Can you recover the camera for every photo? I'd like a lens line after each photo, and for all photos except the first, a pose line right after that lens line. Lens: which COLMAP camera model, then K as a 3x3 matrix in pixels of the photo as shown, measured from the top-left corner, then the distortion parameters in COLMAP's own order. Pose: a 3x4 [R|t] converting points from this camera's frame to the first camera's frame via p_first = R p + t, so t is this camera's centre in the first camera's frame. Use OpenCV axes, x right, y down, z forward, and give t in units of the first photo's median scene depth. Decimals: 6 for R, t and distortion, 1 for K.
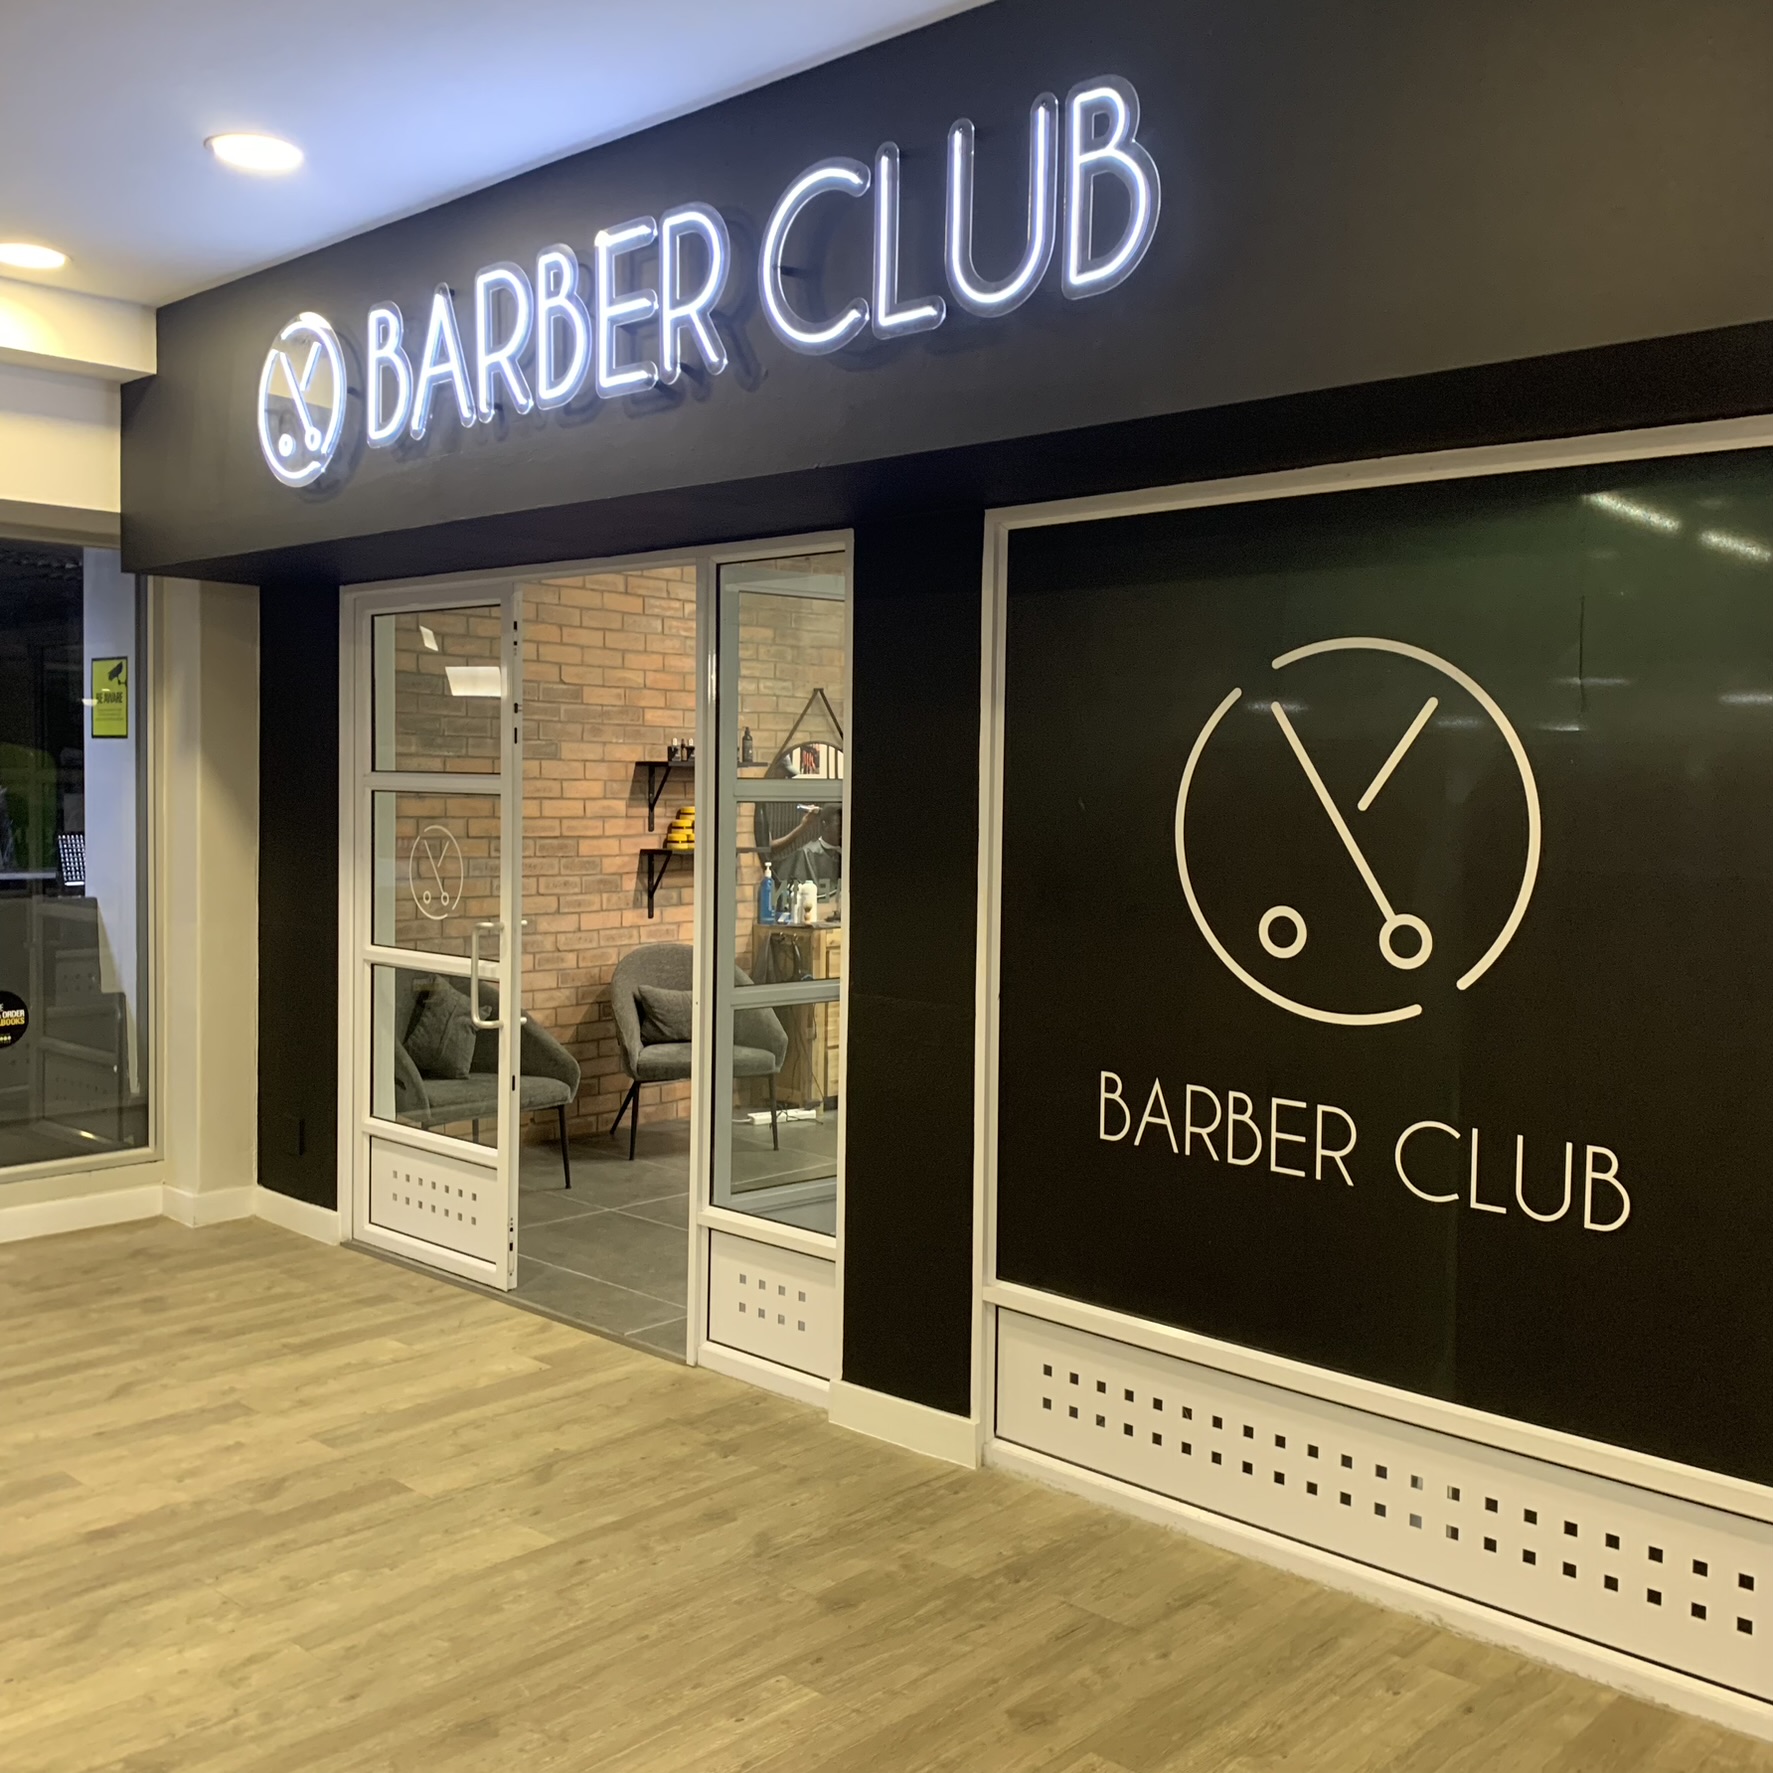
lens RADIAL K [[1802.0, 0, 887.9], [0, 1802.0, 886.7], [0, 0, 1]] dist [0.016120, 0.000000]
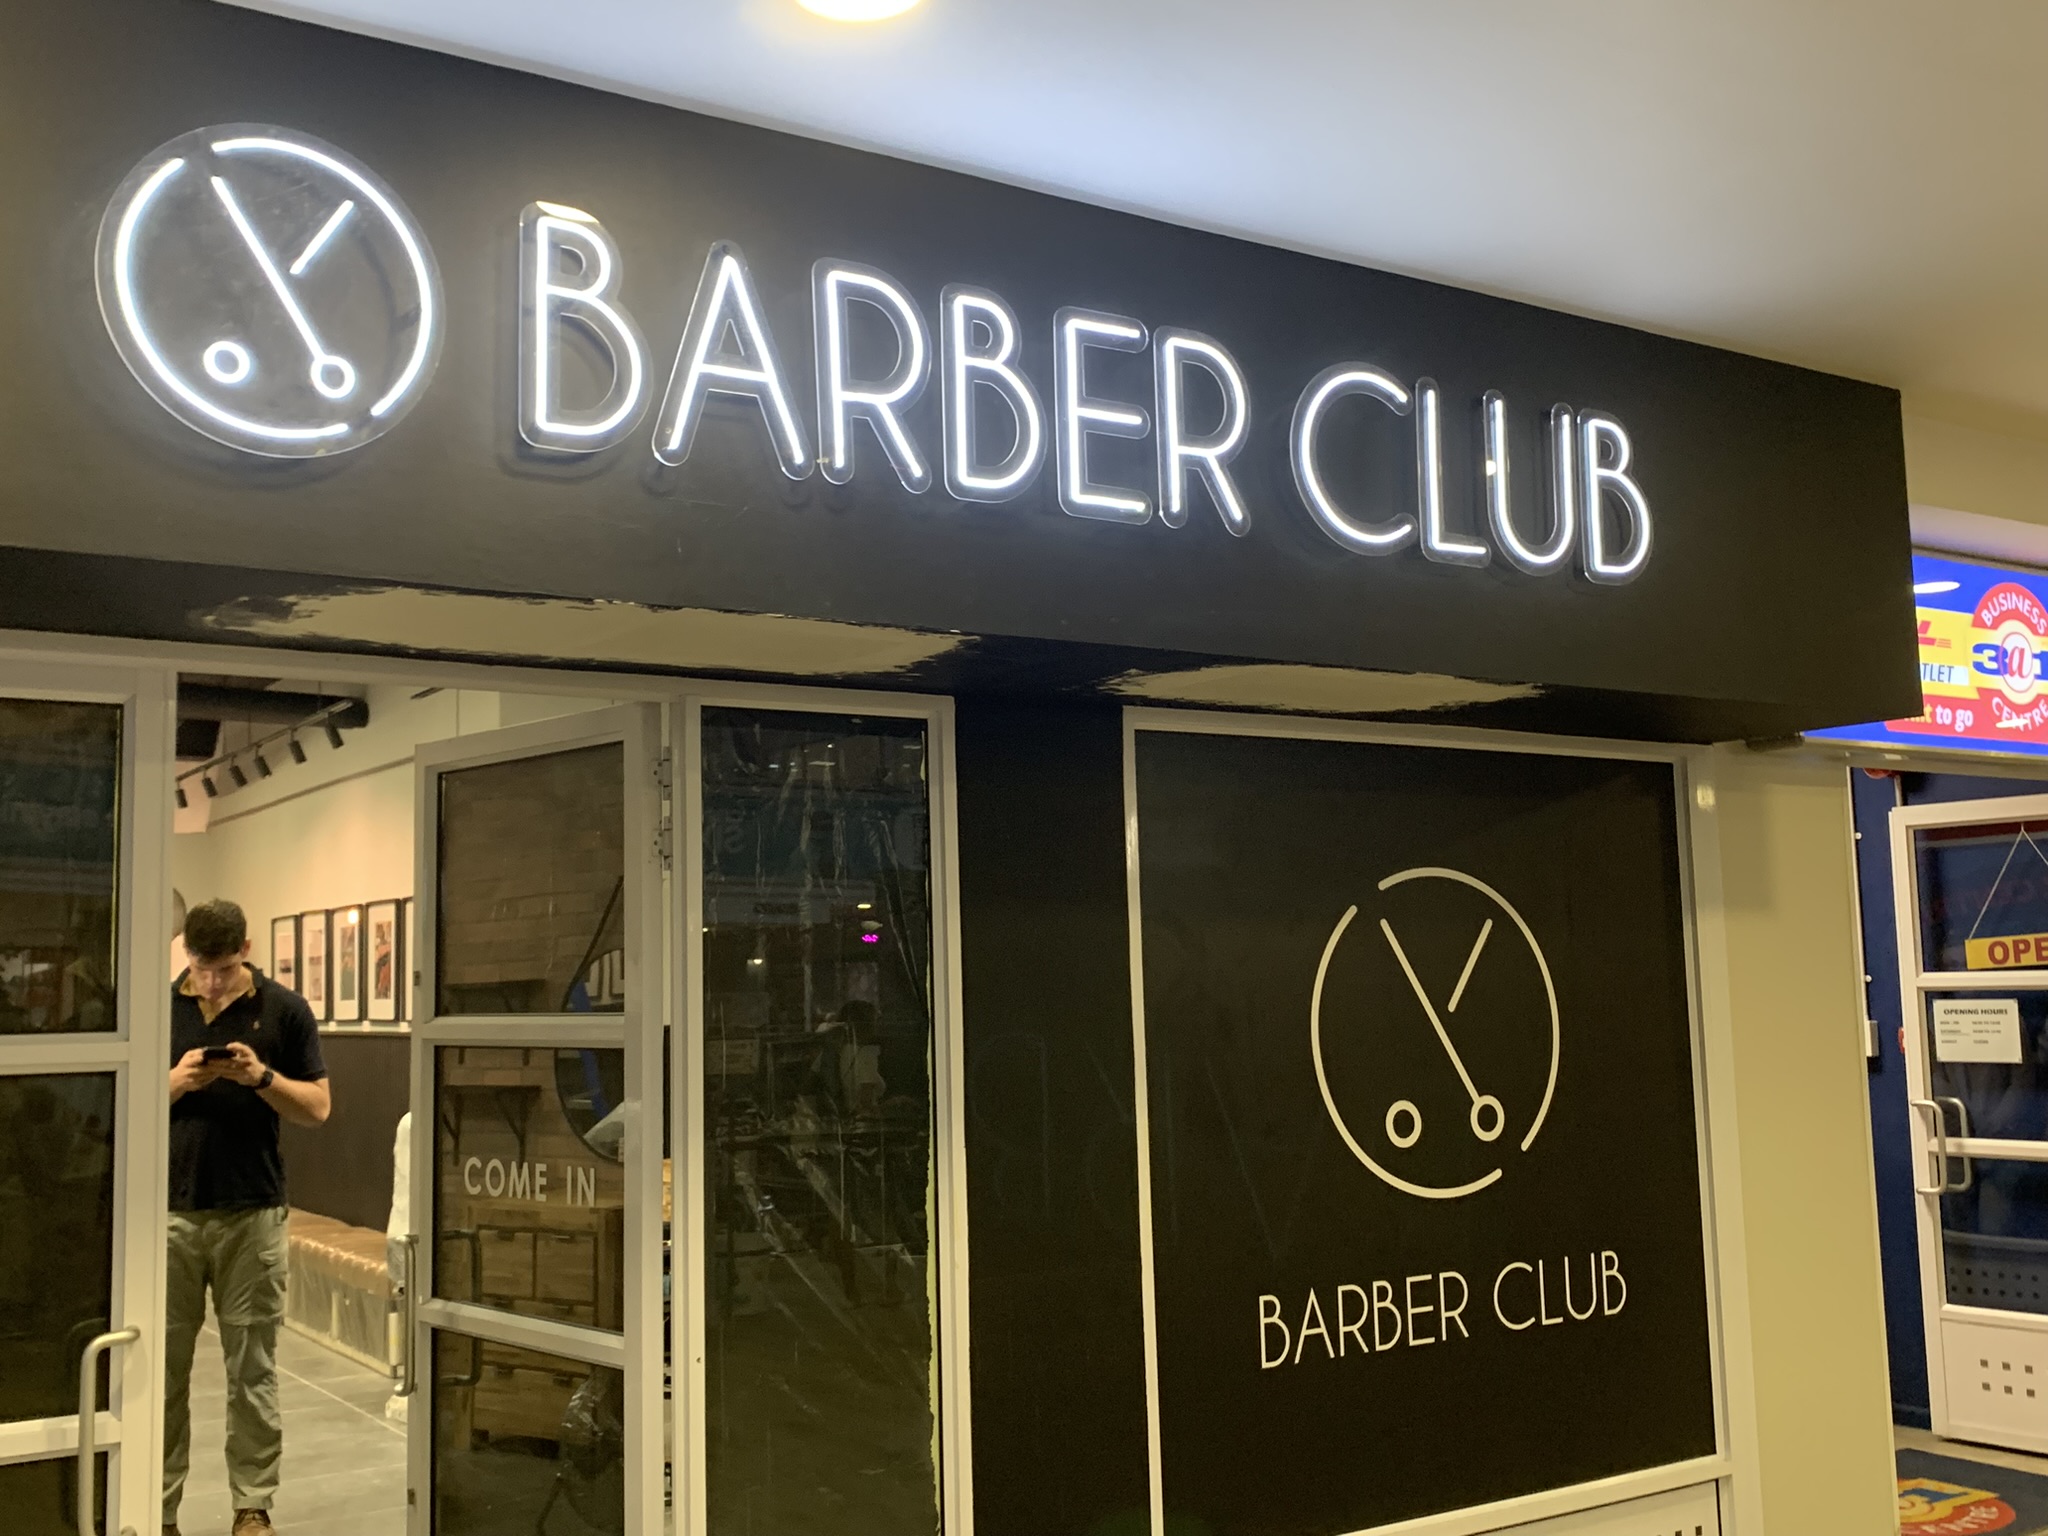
lens RADIAL K [[2058.5, 0, 1024.5], [0, 2058.5, 765.5], [0, 0, 1]] dist [0.026484, 0.000000]
pose [[0.230020, 0.080087, 0.969885, -1.086747], [0.084175, 0.991236, -0.101813, -0.084599], [-0.969539, 0.105059, 0.221263, 0.909408]]
